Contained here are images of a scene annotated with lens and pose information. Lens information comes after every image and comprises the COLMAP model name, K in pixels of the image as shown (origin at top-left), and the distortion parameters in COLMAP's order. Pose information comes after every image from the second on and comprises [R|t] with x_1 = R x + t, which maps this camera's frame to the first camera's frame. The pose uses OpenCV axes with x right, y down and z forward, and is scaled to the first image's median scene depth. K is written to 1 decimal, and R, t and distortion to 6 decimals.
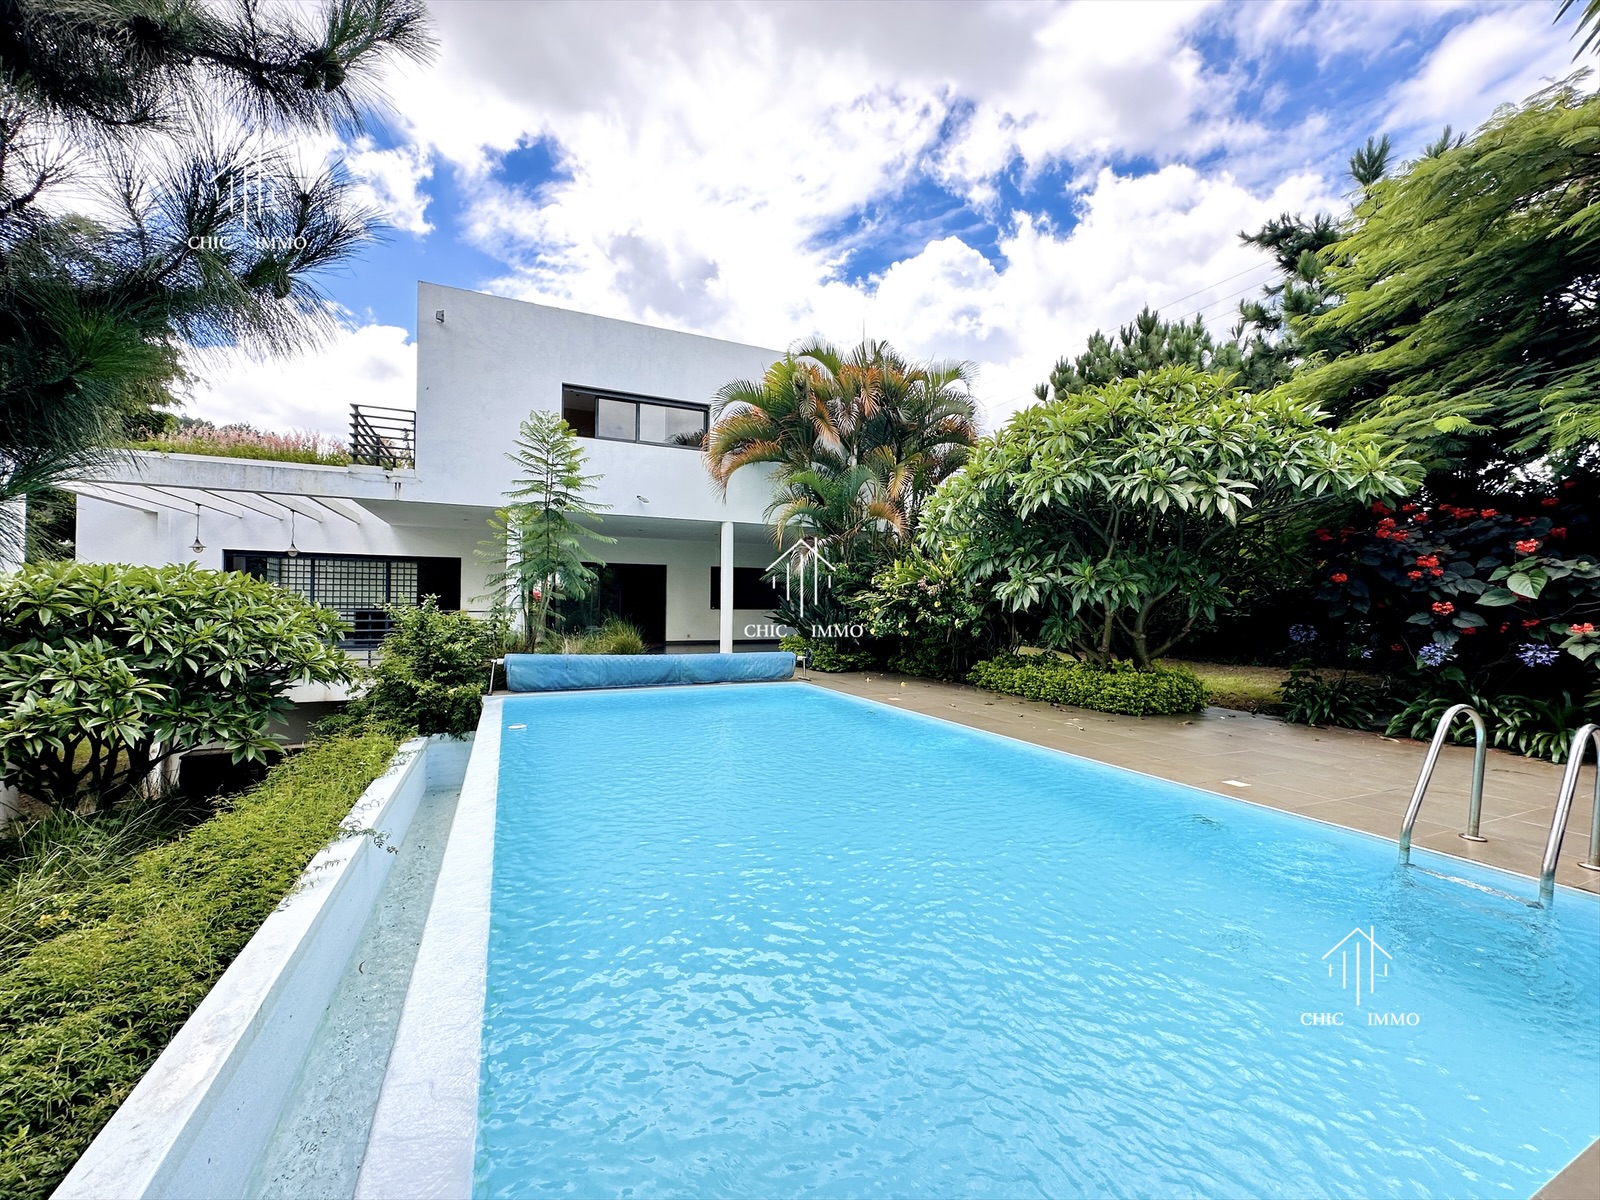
lens RADIAL K [[634.7, 0, 799.8], [0, 634.7, 602.2], [0, 0, 1]] dist [-0.000874, -0.000442]
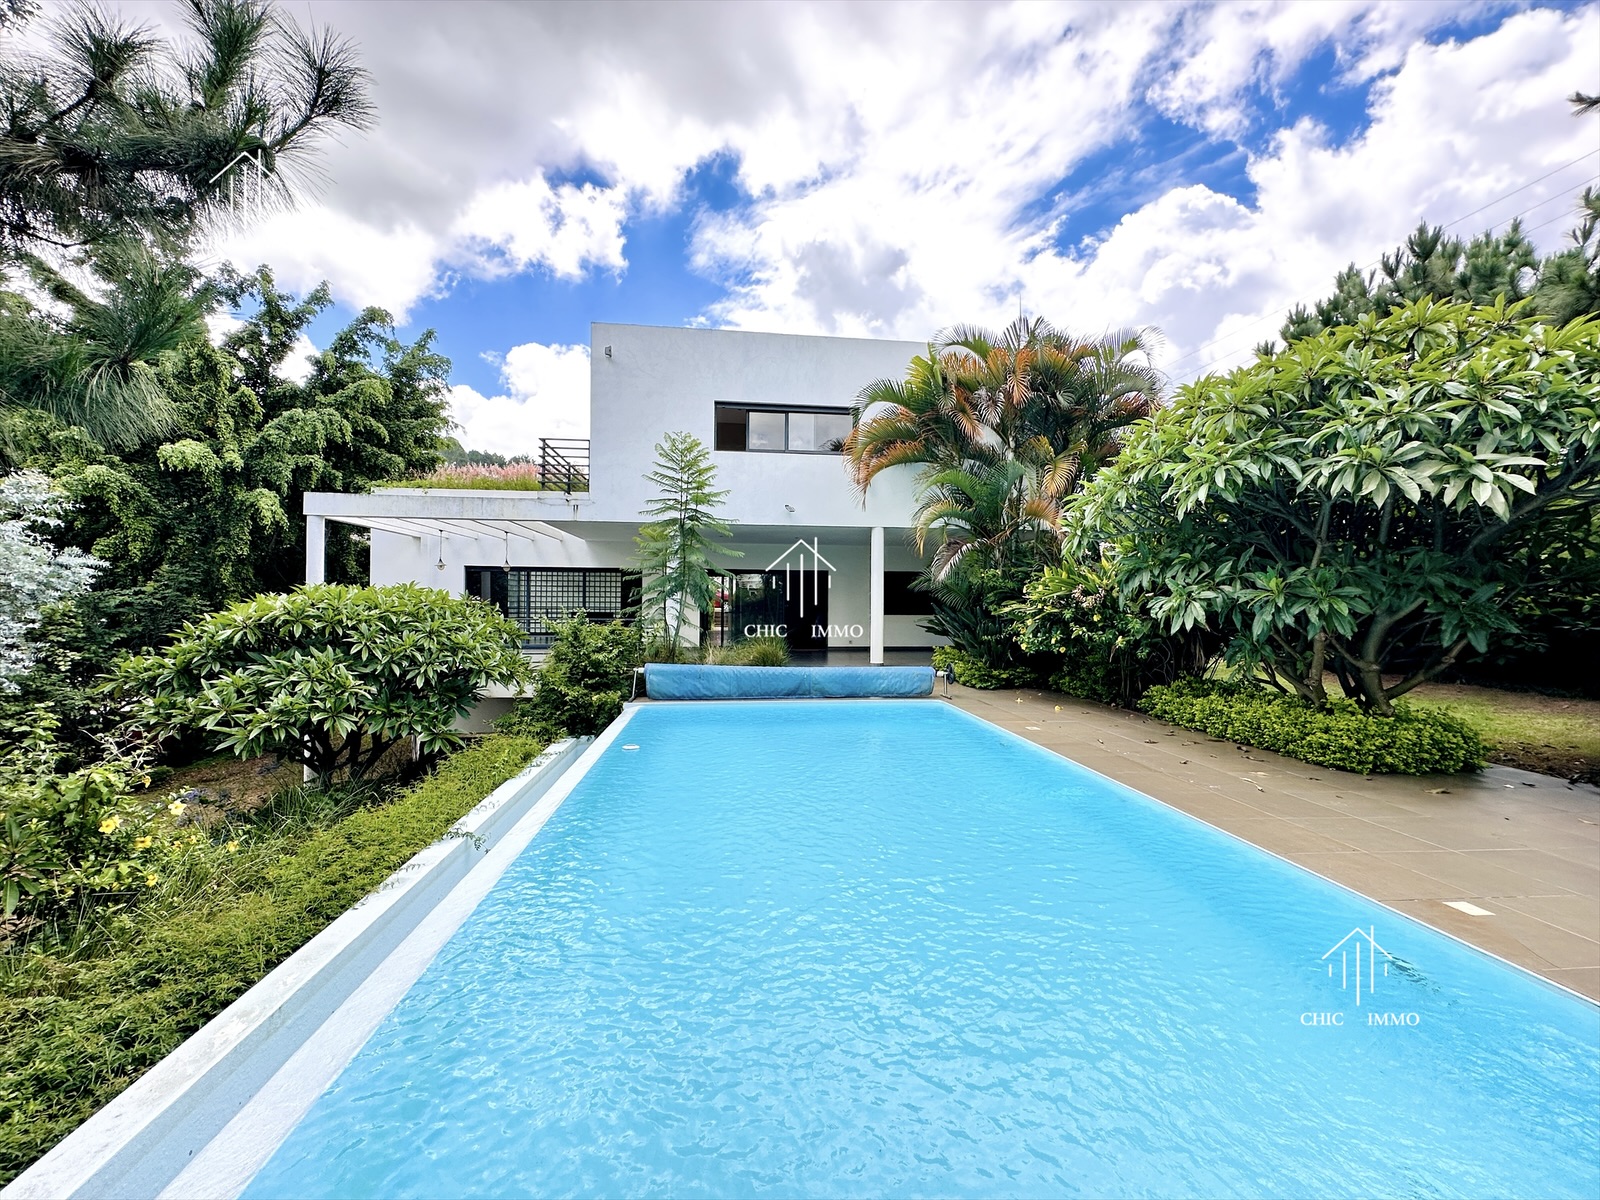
lens RADIAL K [[634.7, 0, 801.4], [0, 634.7, 601.6], [0, 0, 1]] dist [-0.000874, -0.000442]
pose [[0.950620, -0.001349, -0.310353, 0.105561], [0.002513, 0.999991, 0.003353, -0.022962], [0.310346, -0.003968, 0.950615, 0.063626]]
